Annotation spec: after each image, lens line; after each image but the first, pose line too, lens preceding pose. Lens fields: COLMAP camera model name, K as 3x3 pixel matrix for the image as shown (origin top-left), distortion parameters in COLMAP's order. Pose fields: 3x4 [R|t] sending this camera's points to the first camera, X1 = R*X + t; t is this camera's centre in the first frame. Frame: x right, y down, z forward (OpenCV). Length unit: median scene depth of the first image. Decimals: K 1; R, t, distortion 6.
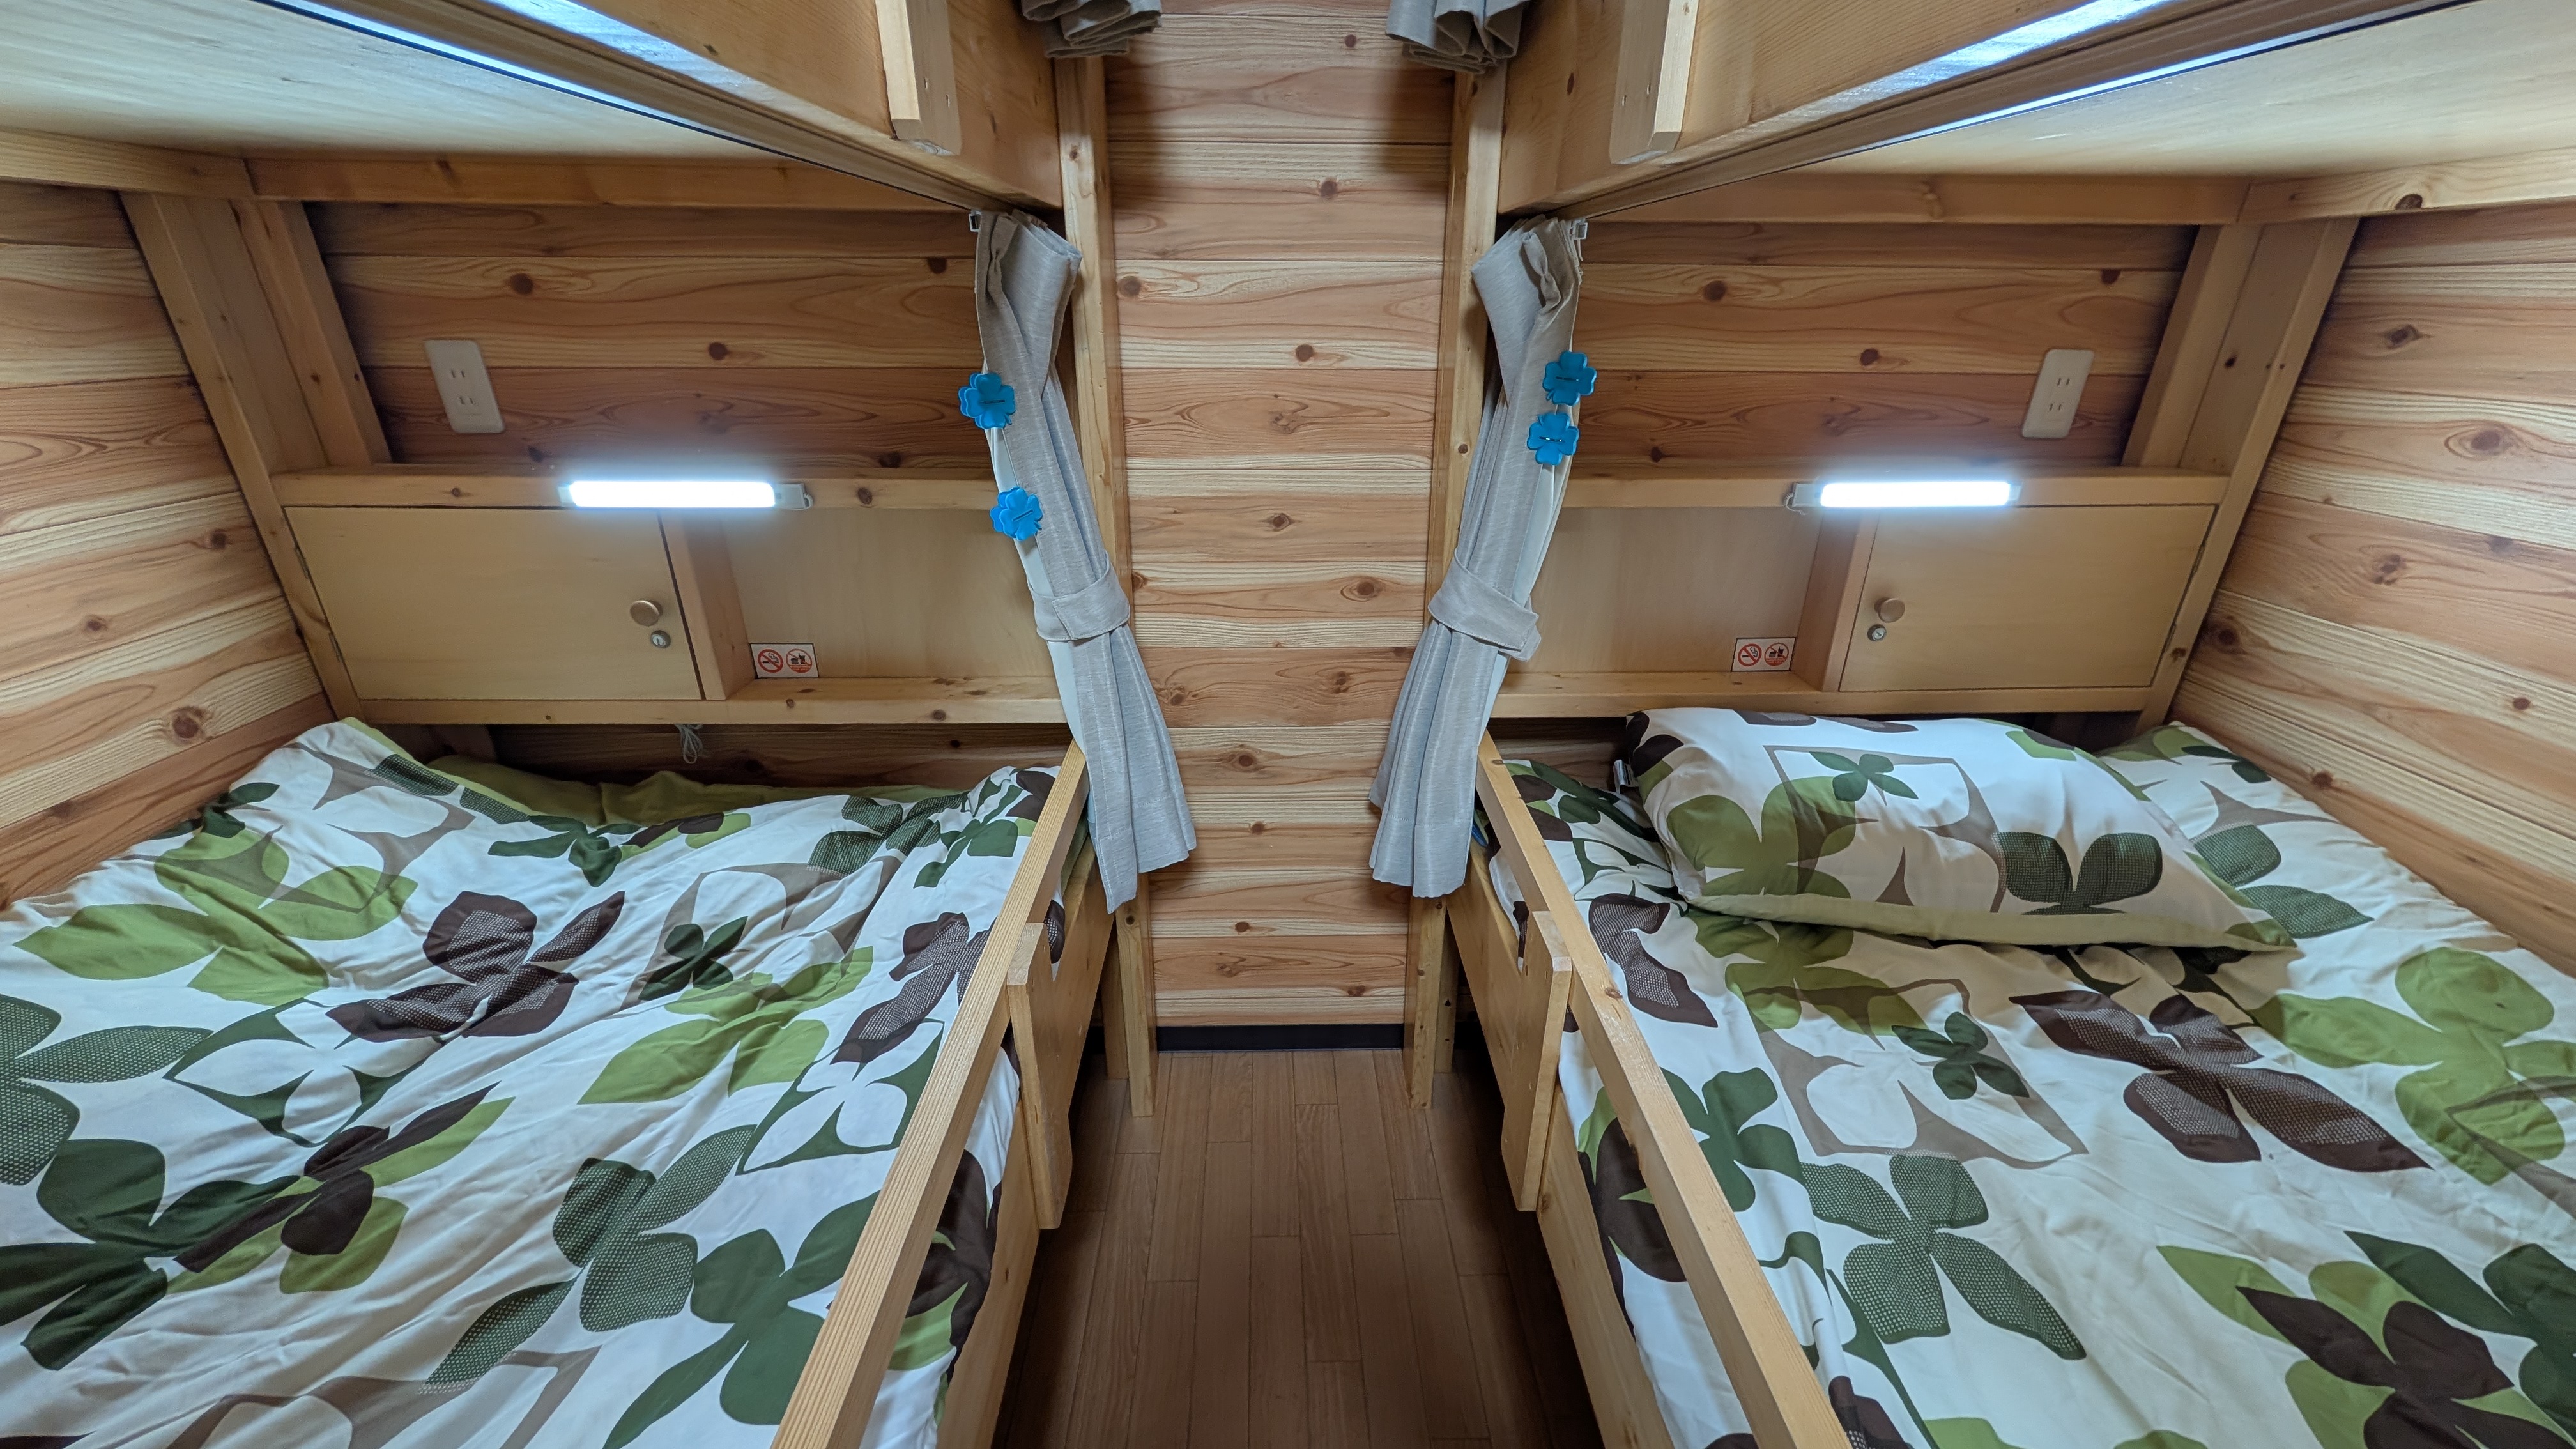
lens RADIAL K [[961.6, 0, 1288.0], [0, 961.6, 724.5], [0, 0, 1]] dist [-0.001230, 0.000075]
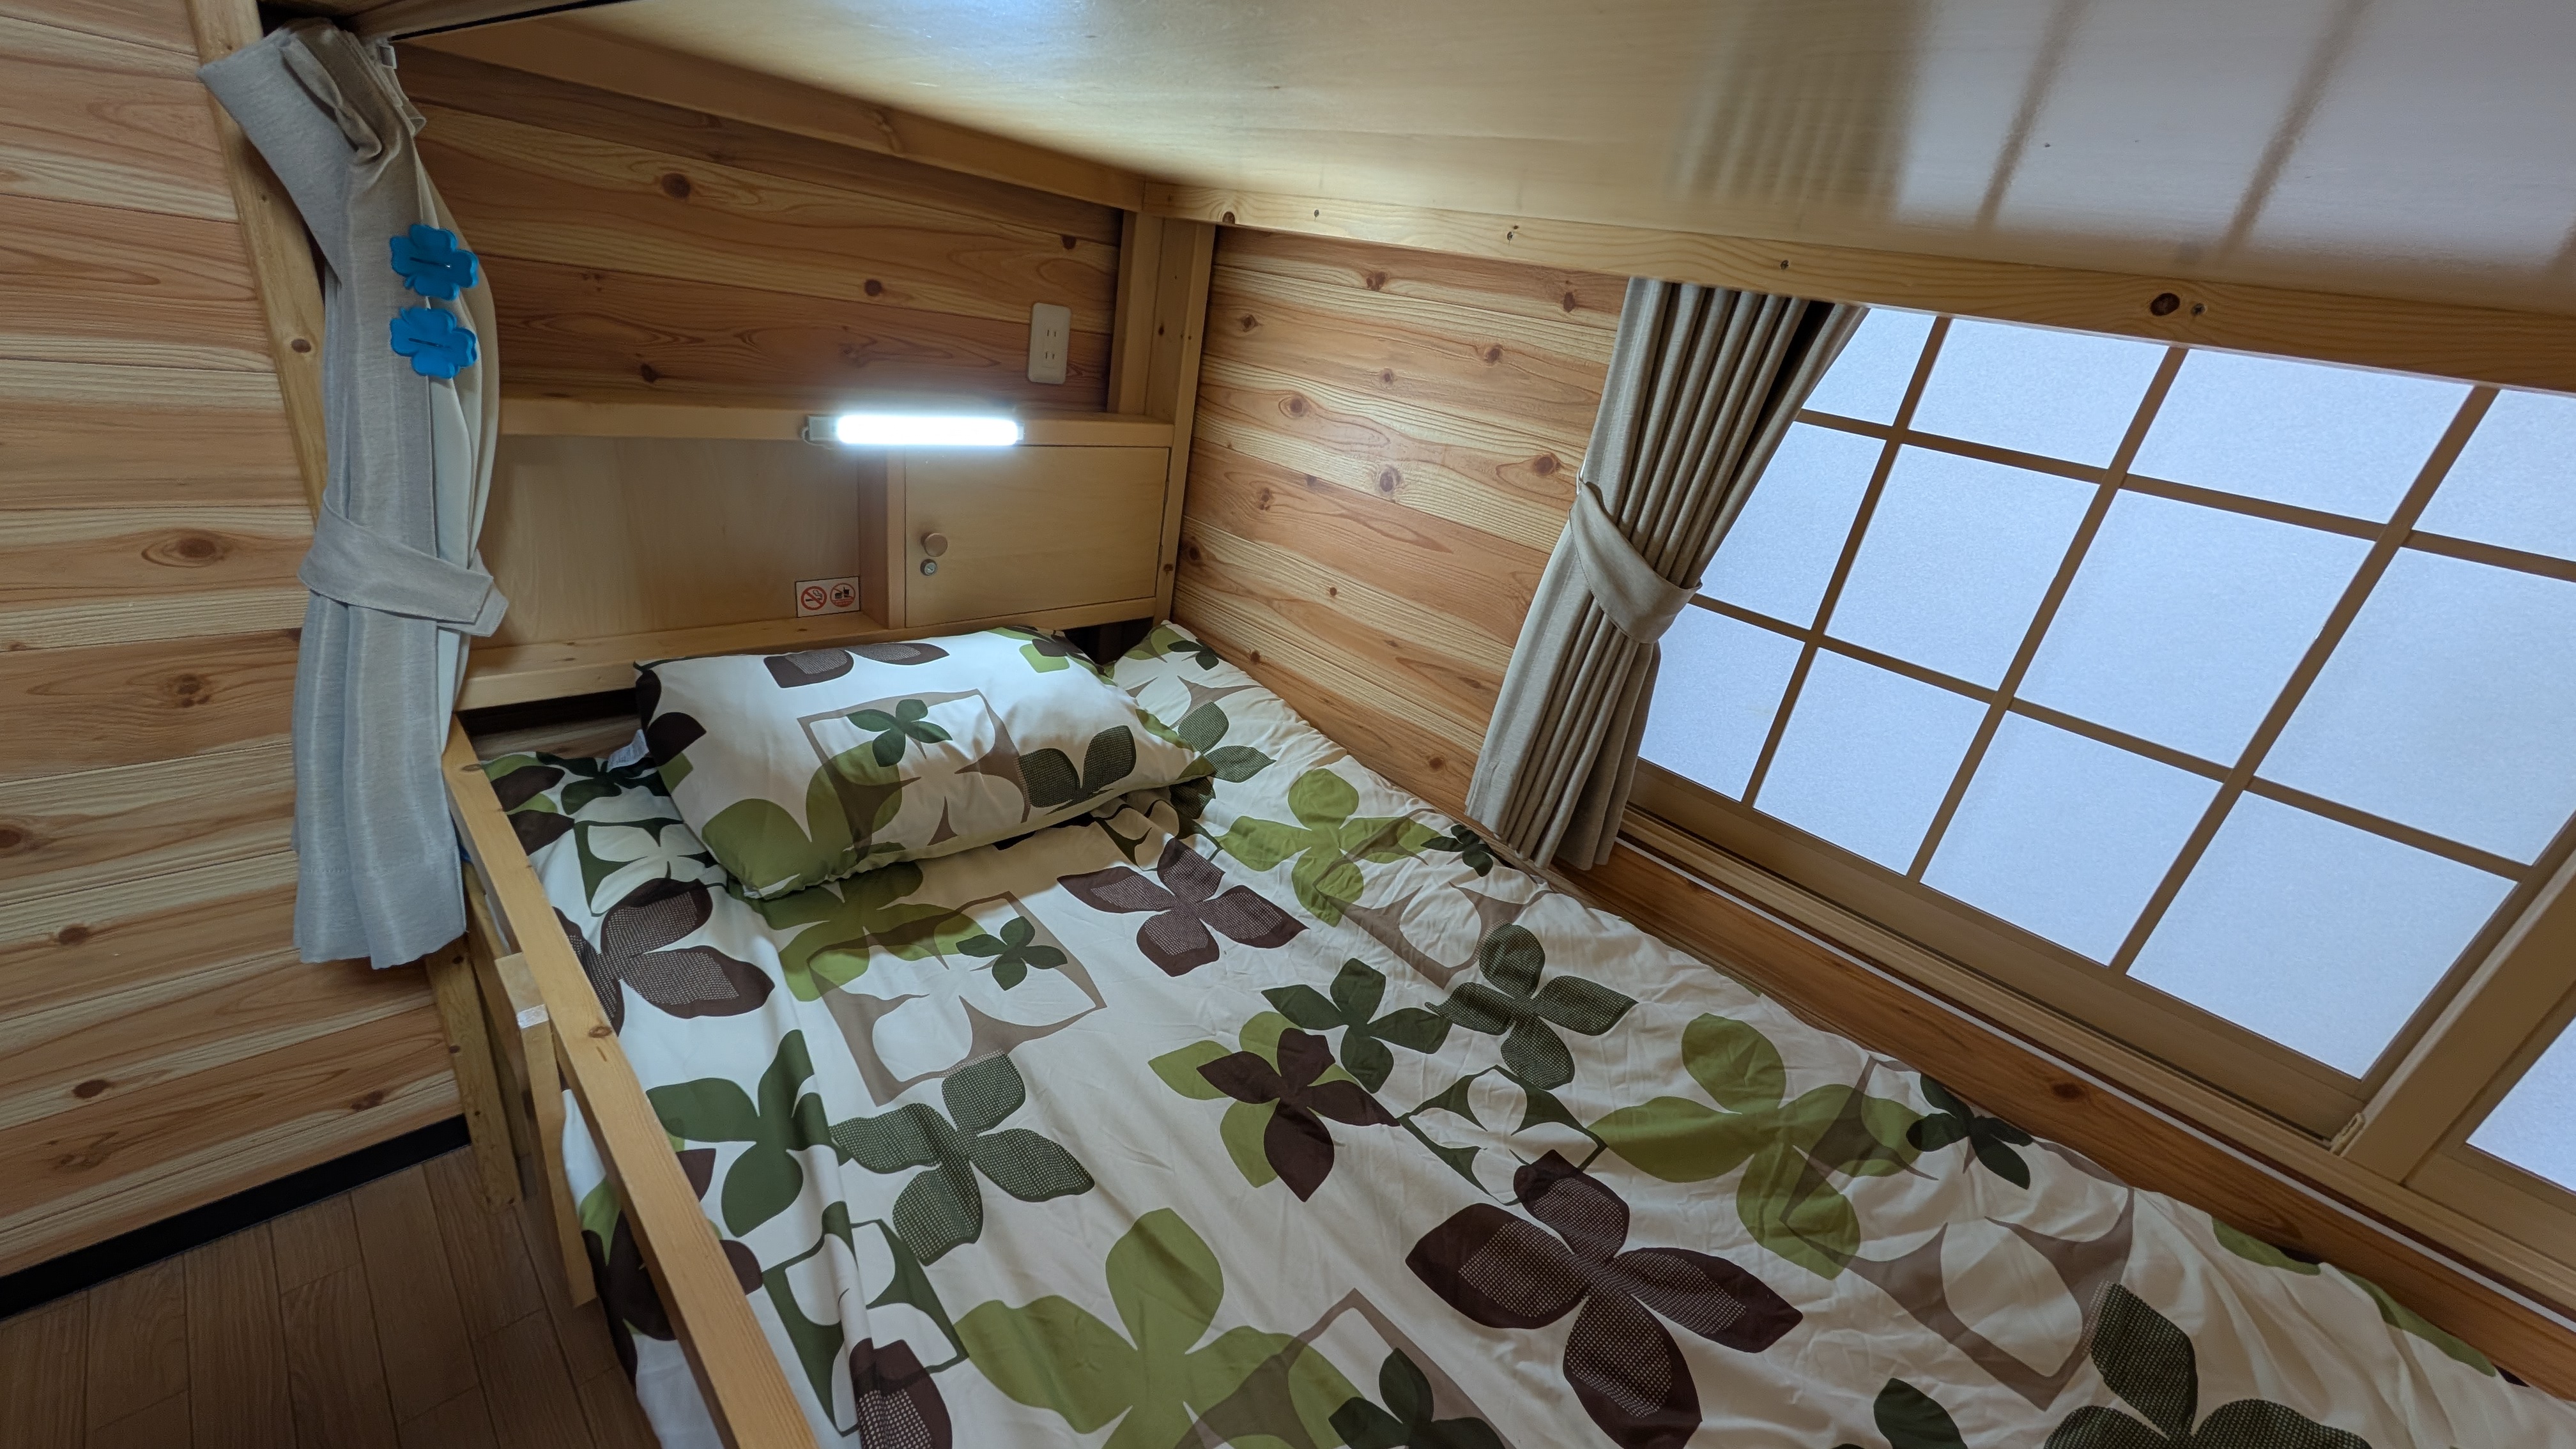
lens RADIAL K [[961.6, 0, 1288.0], [0, 961.6, 724.5], [0, 0, 1]] dist [-0.001230, 0.000075]
pose [[0.714240, -0.174258, 0.677861, 0.182591], [0.125484, 0.984699, 0.120919, -0.006833], [-0.688560, -0.001305, 0.725178, -0.013457]]
